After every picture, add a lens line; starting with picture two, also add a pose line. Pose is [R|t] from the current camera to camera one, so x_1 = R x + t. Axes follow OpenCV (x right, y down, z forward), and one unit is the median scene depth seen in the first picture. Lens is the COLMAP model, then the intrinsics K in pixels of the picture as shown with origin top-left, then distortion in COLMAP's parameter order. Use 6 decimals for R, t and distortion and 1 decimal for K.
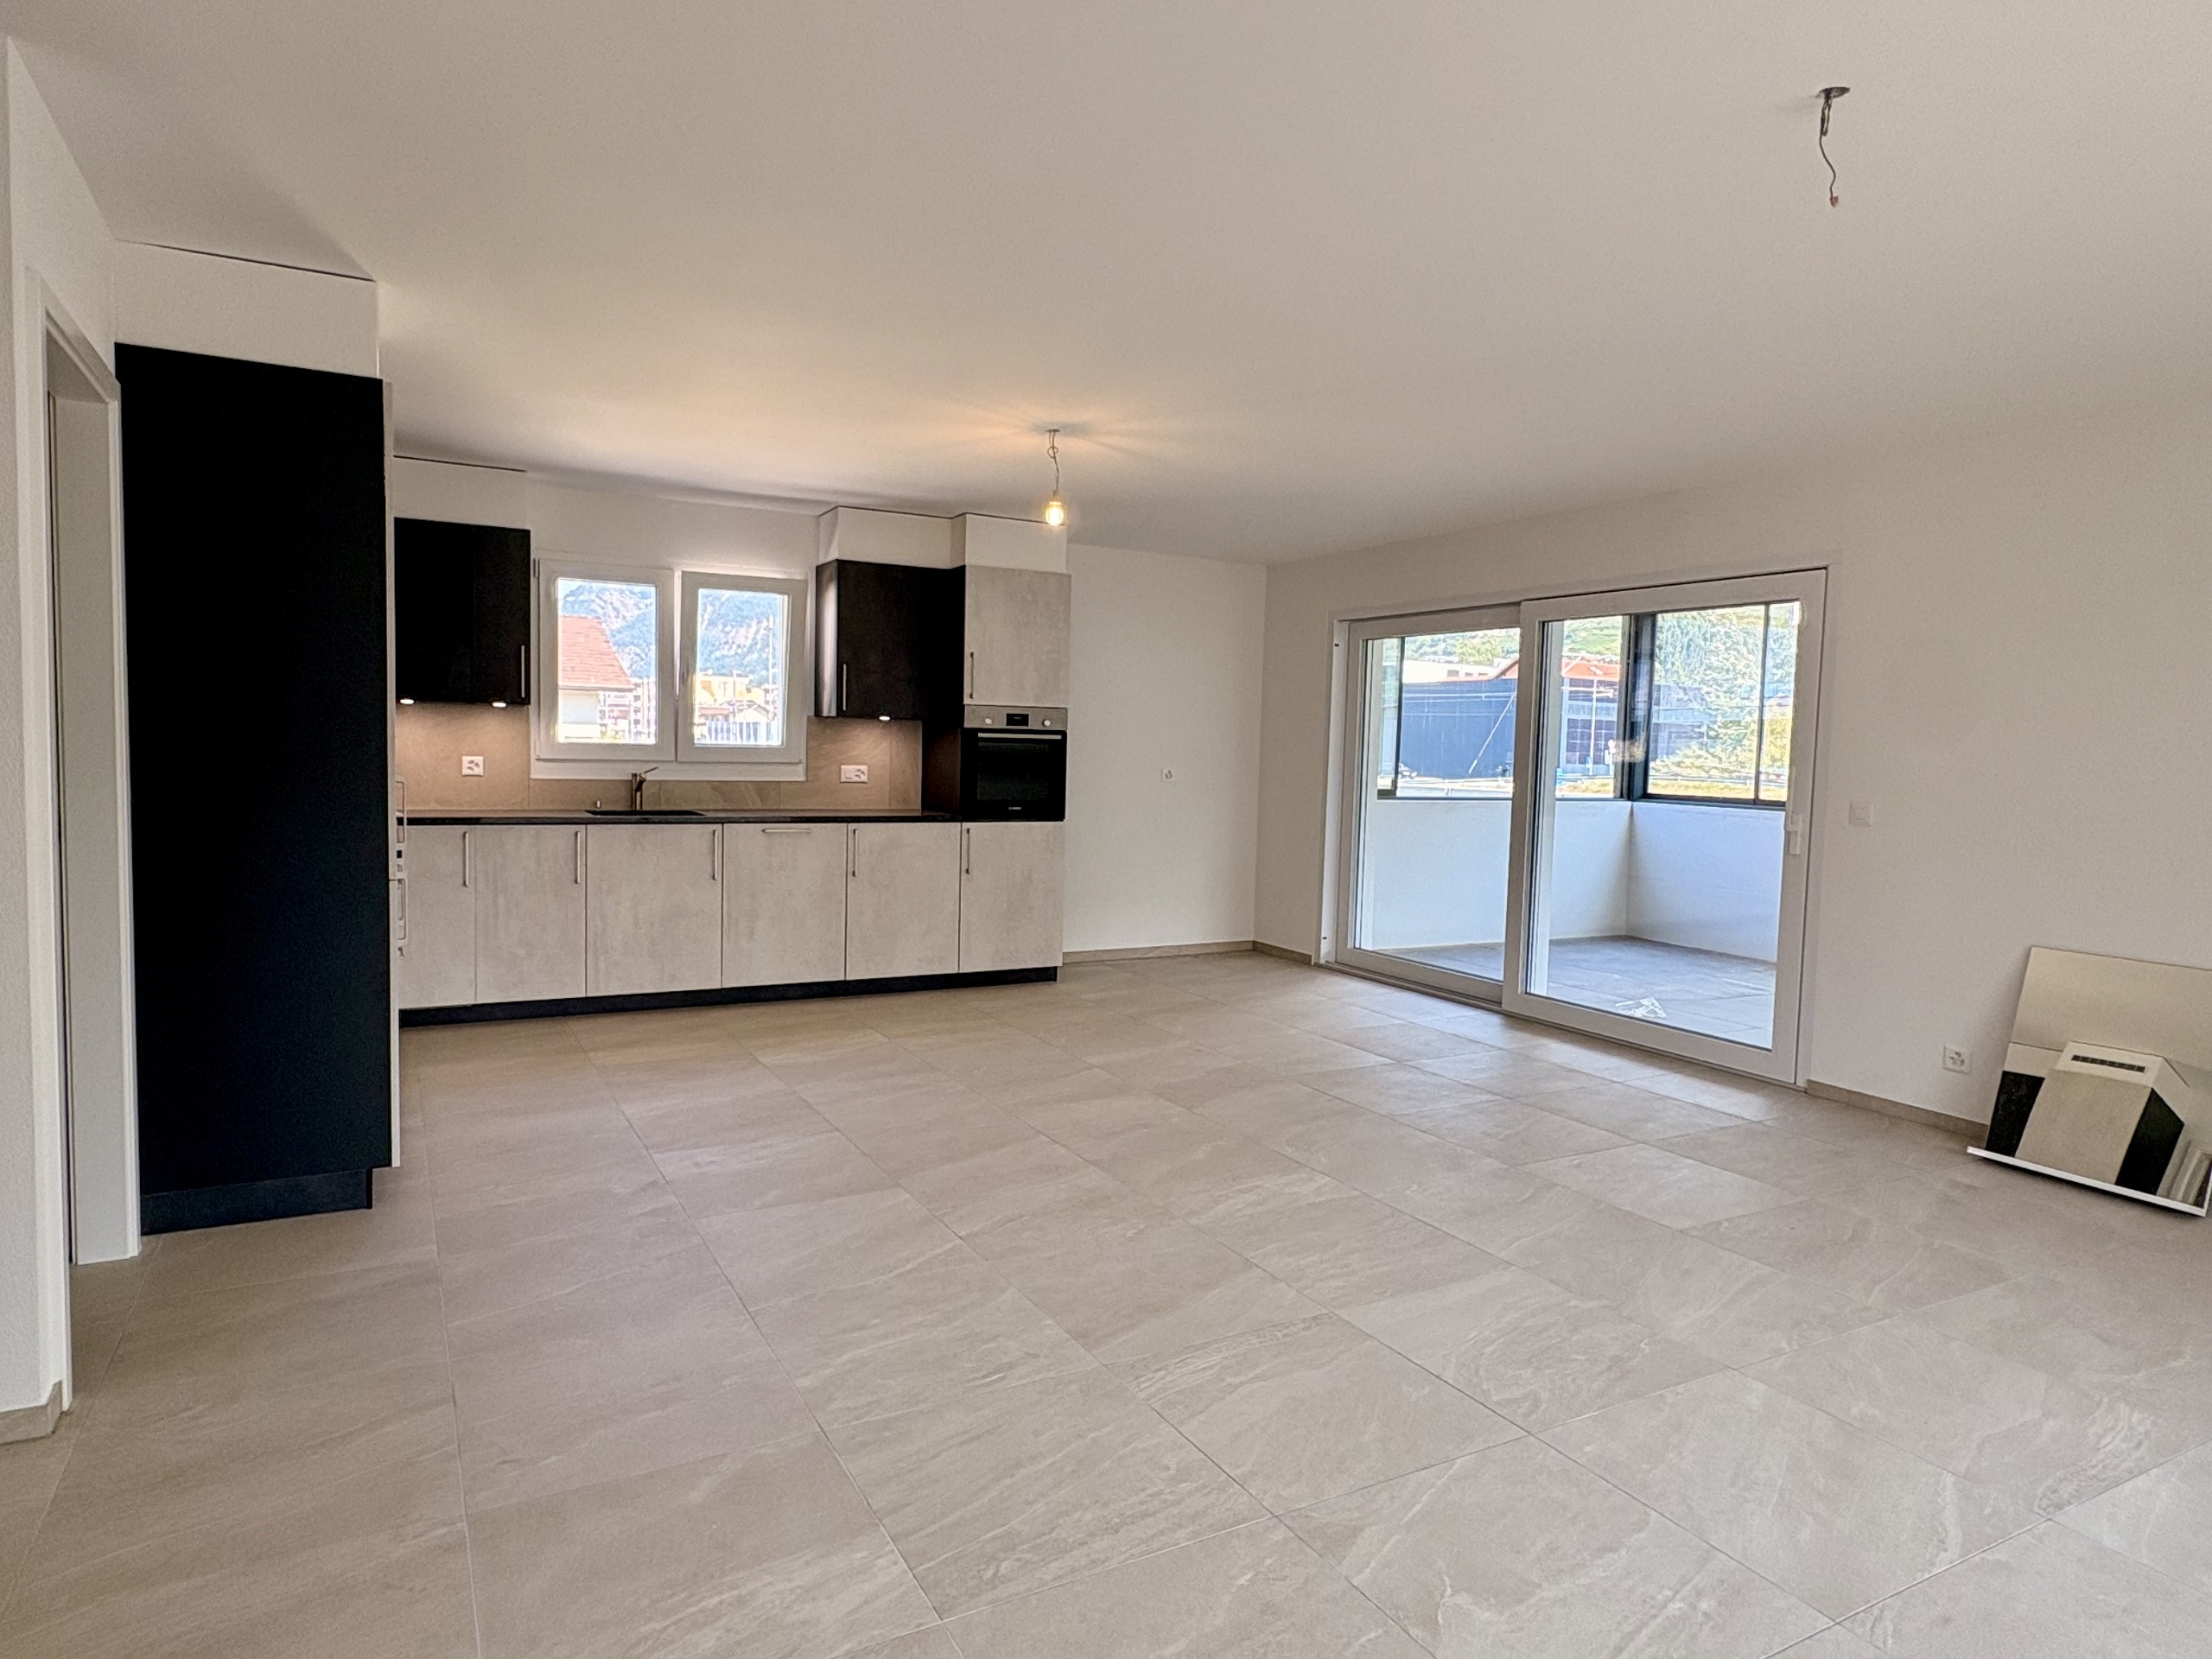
lens RADIAL K [[1300.8, 0, 1093.0], [0, 1300.8, 833.6], [0, 0, 1]] dist [-0.003173, 0.003715]
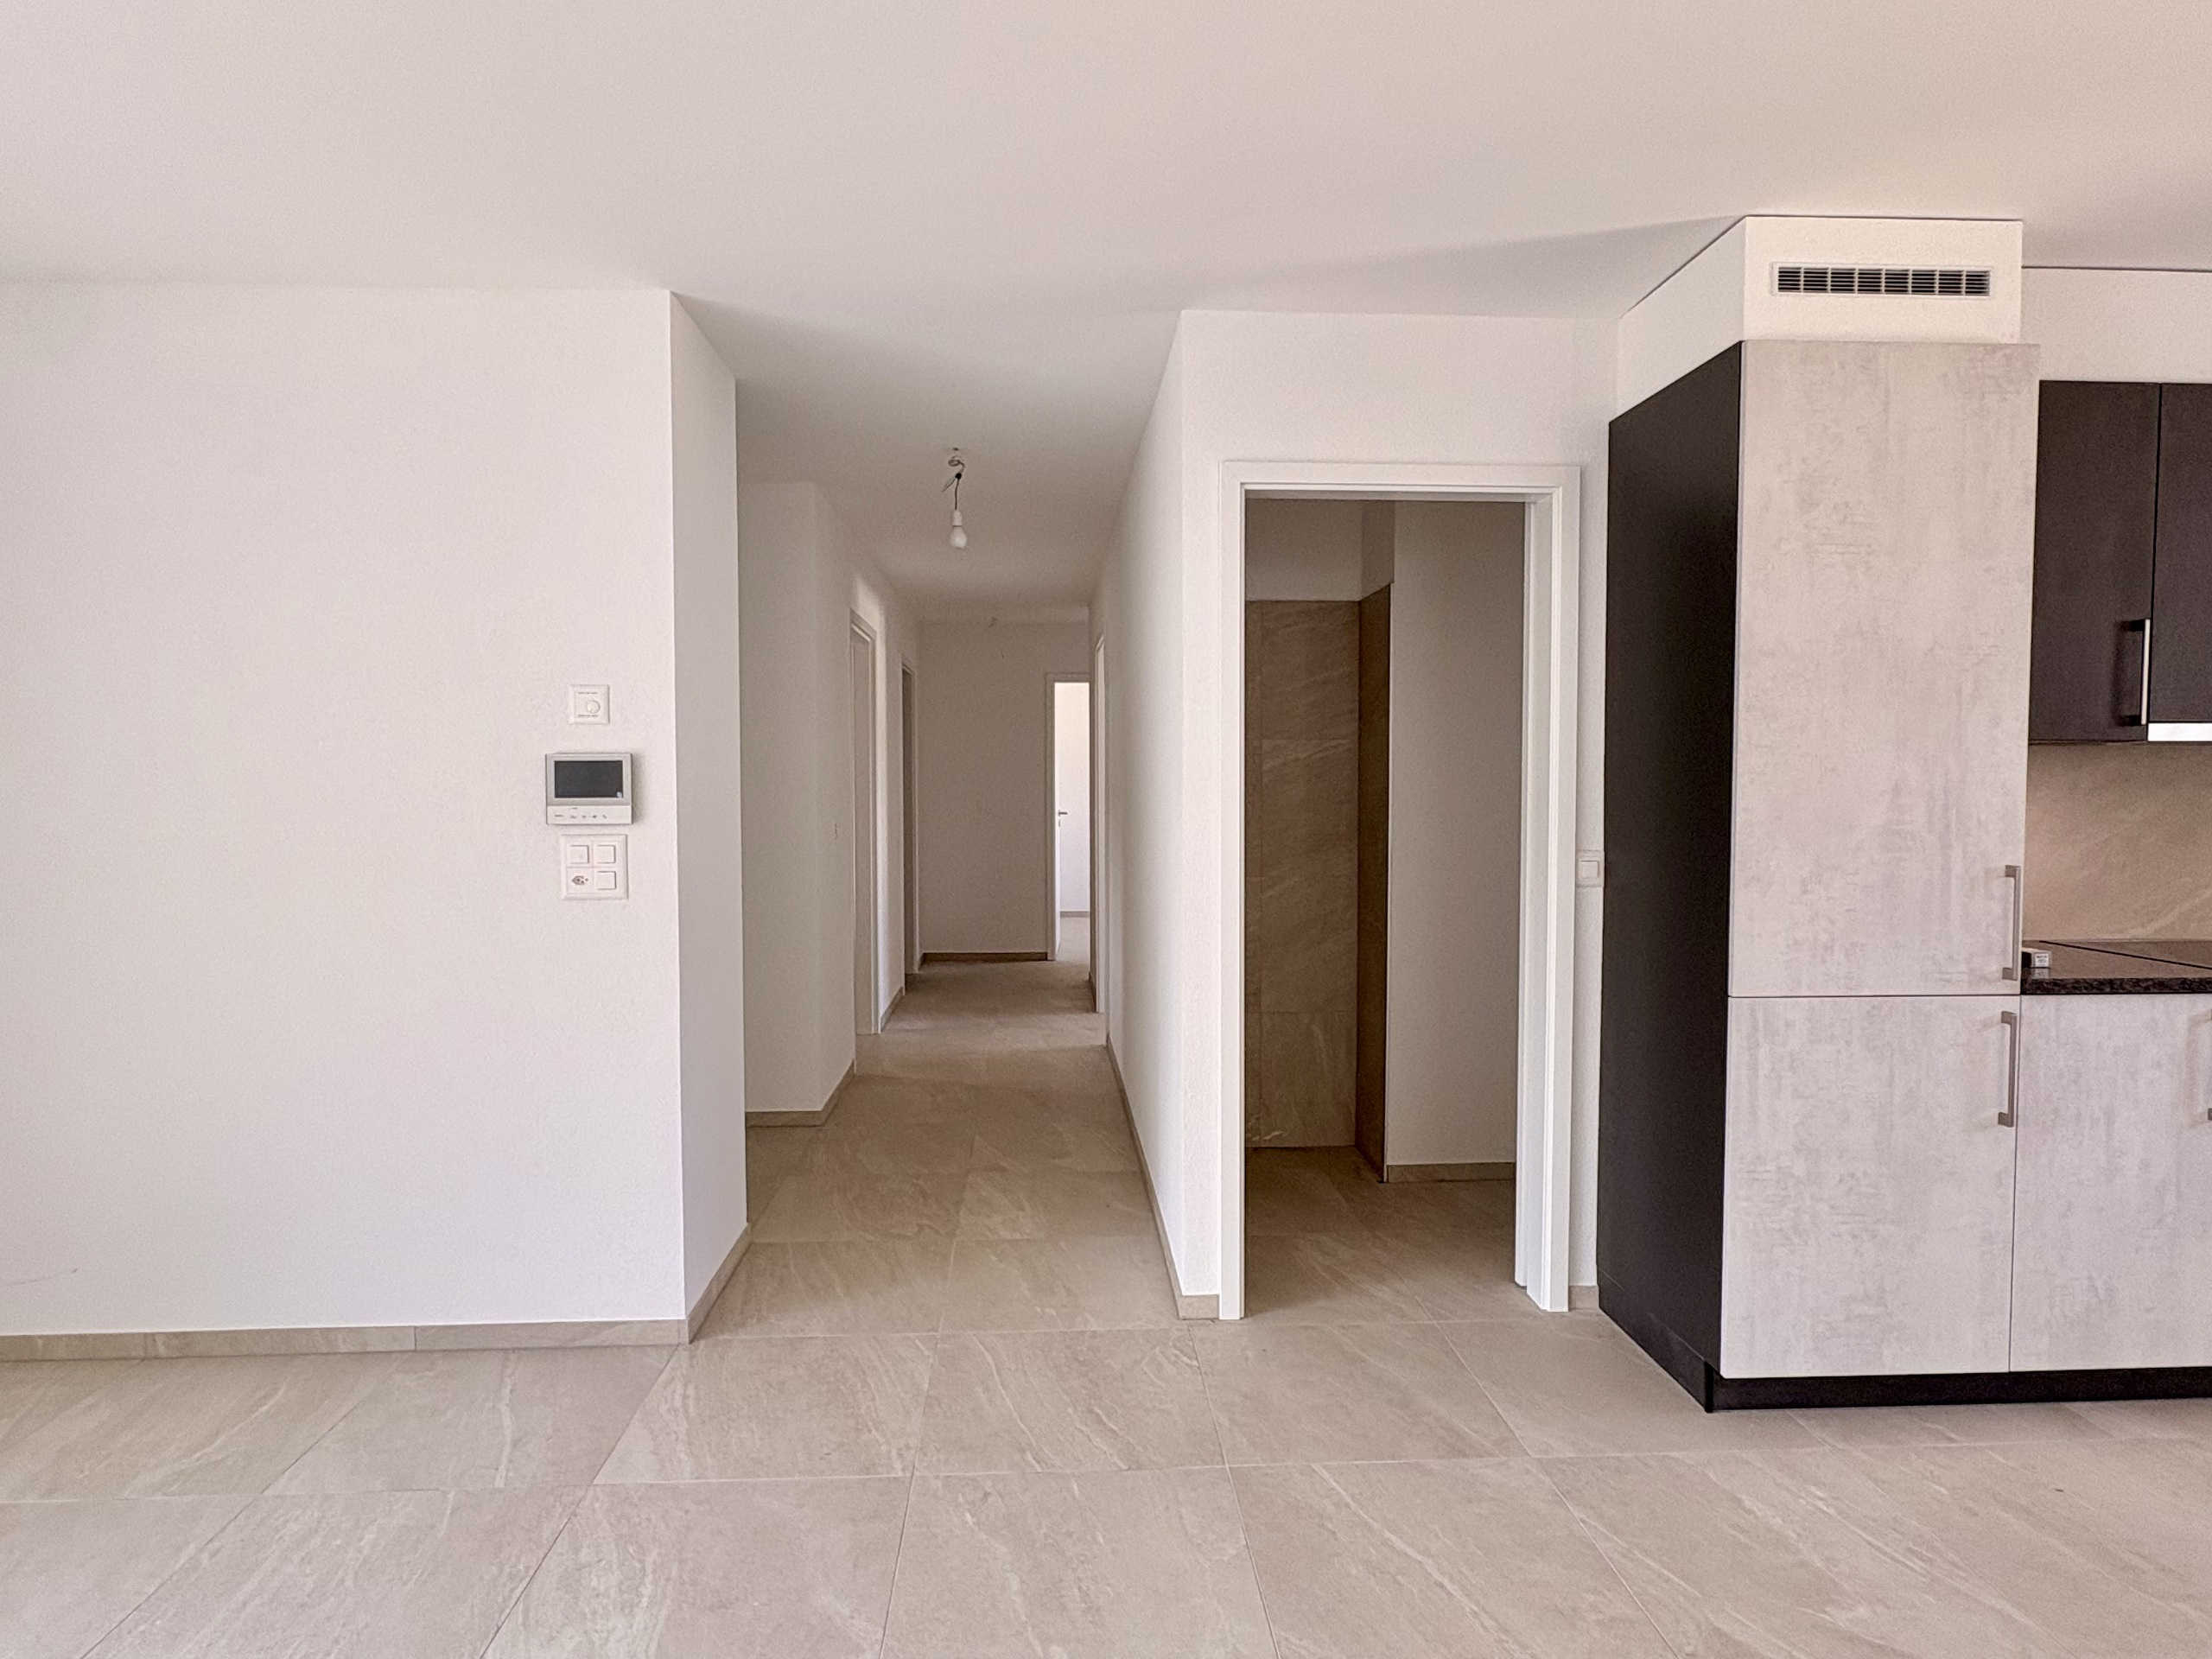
lens RADIAL K [[1238.9, 0, 1106.0], [0, 1238.9, 829.5], [0, 0, 1]] dist [-0.000911, 0.000912]
pose [[-0.430070, 0.013347, -0.902697, 0.140313], [-0.071980, 0.996201, 0.049023, -0.037129], [0.899922, 0.086060, -0.427475, 0.513373]]
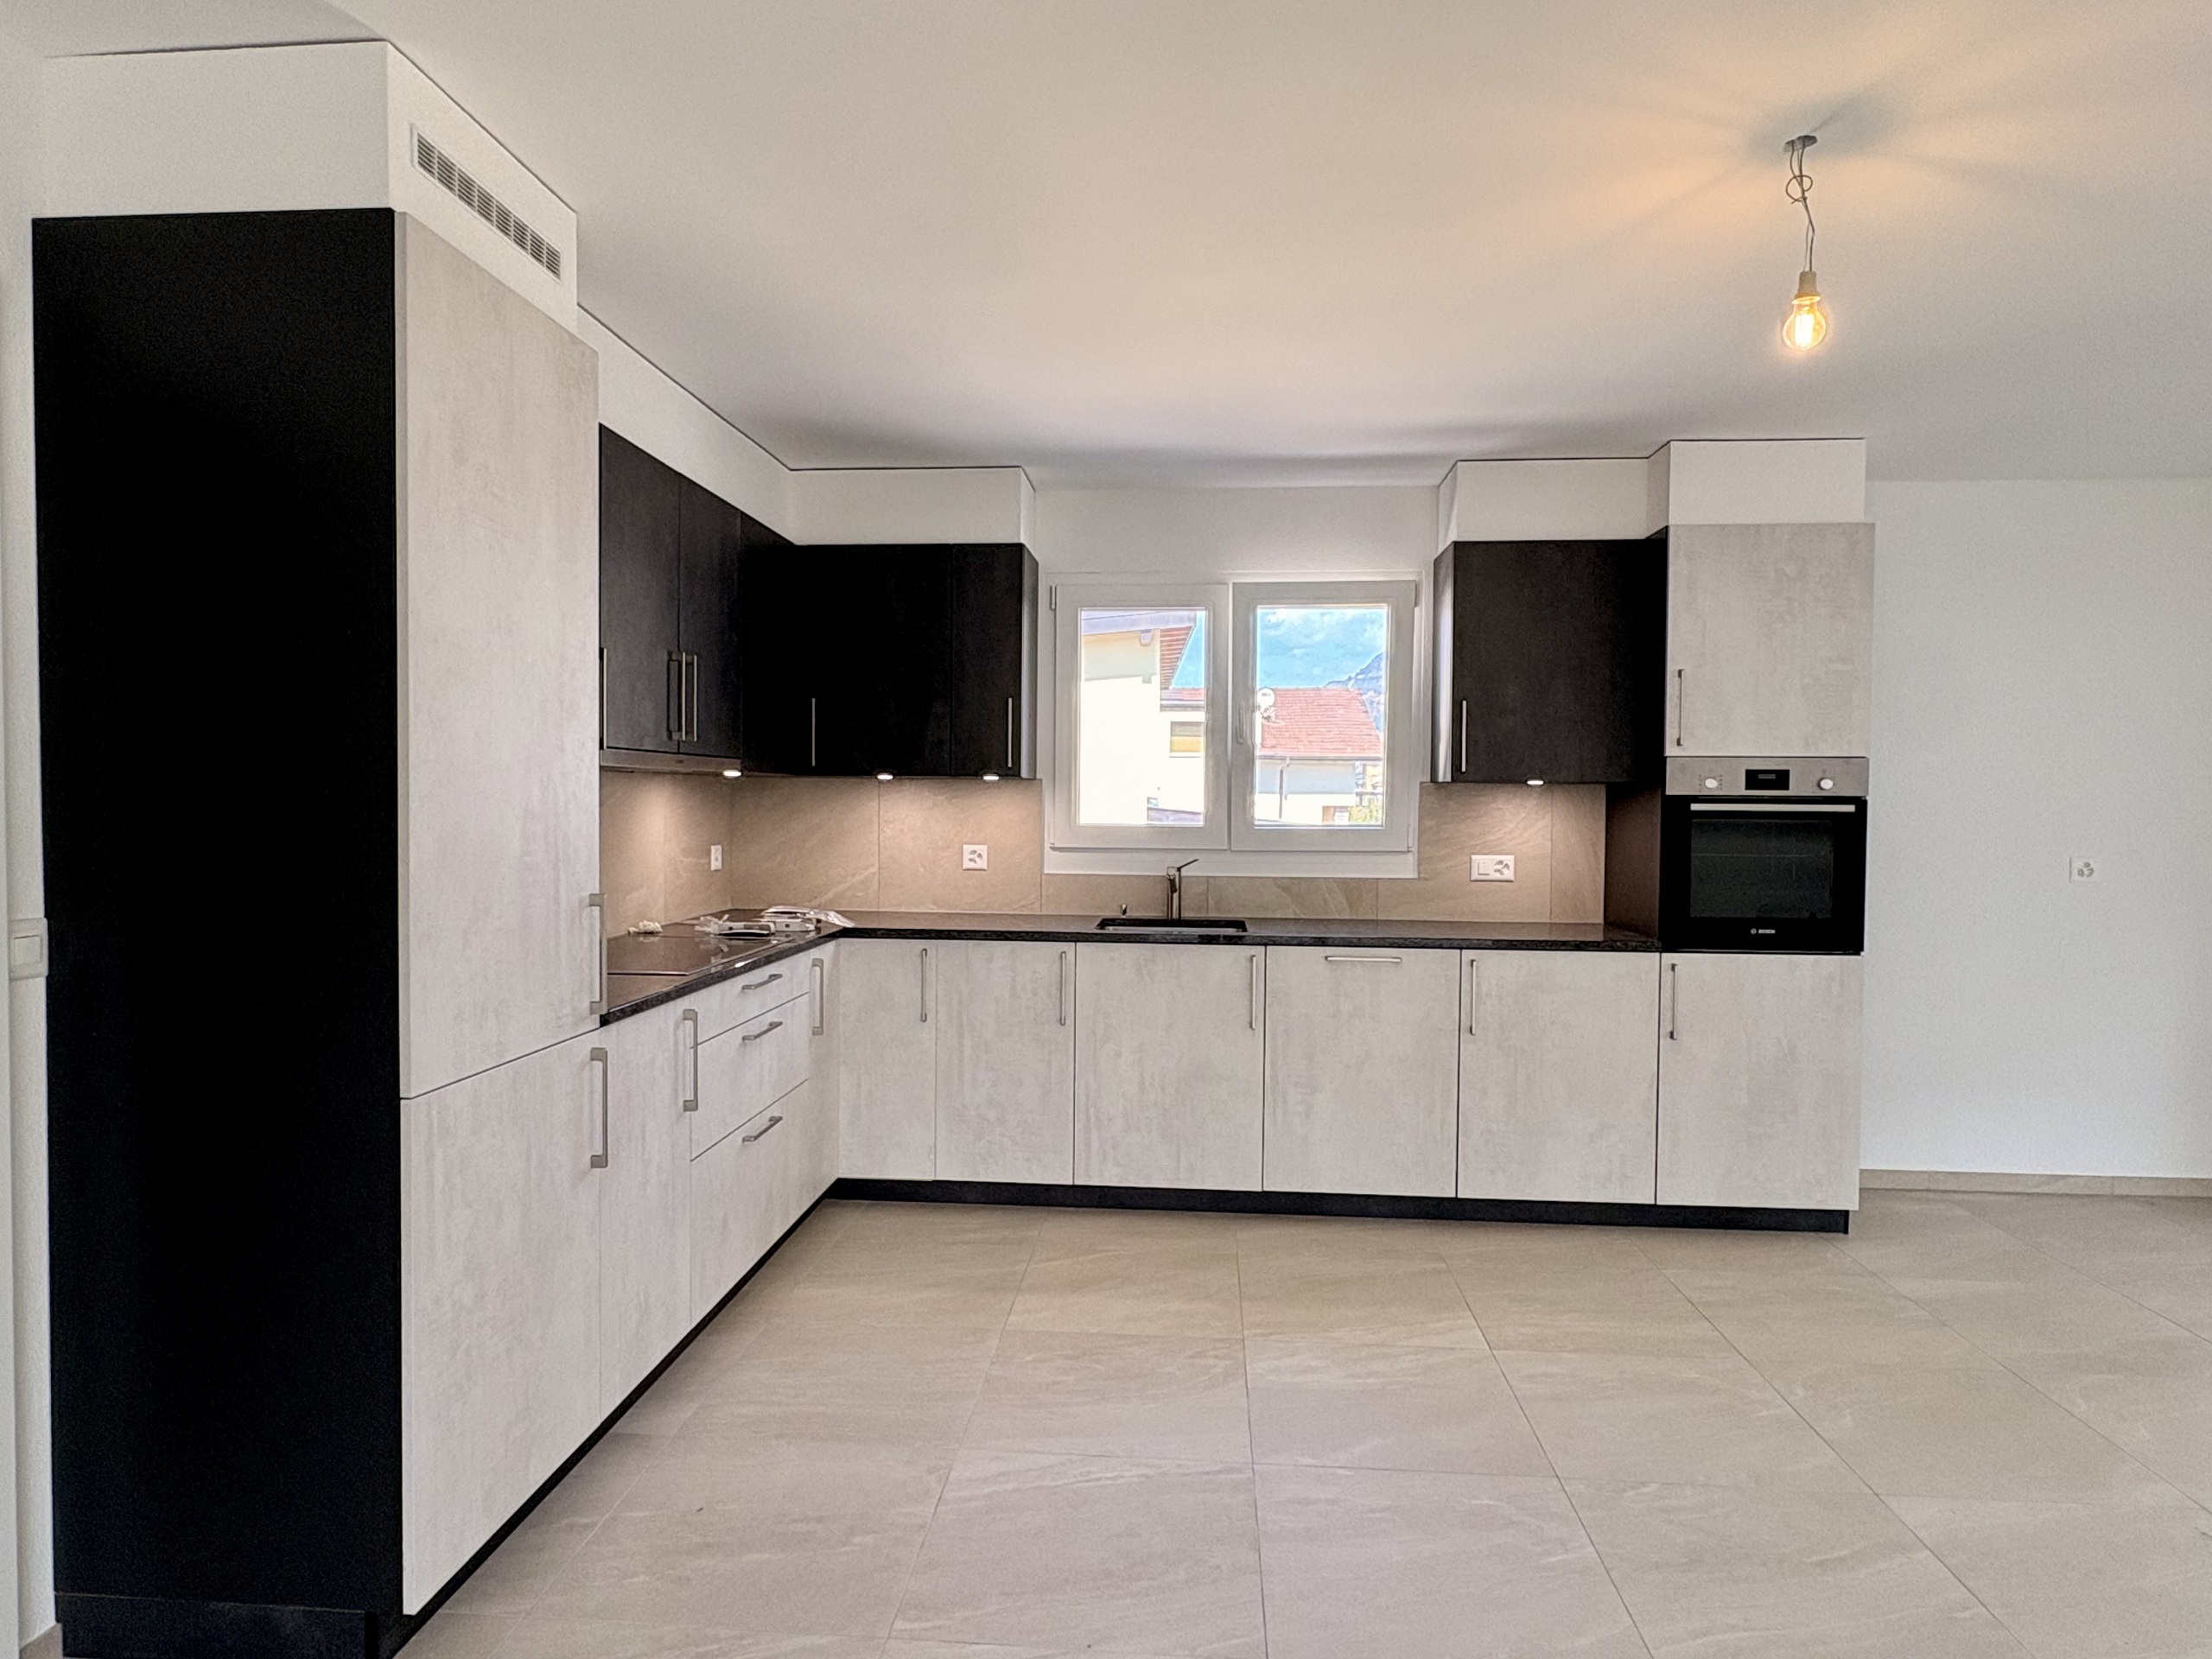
lens RADIAL K [[1300.8, 0, 1093.0], [0, 1300.8, 833.6], [0, 0, 1]] dist [-0.003173, 0.003715]
pose [[0.838190, -0.003770, -0.545366, 0.006444], [-0.024039, 0.998749, -0.043851, -0.031841], [0.544849, 0.049865, 0.837050, 0.363684]]
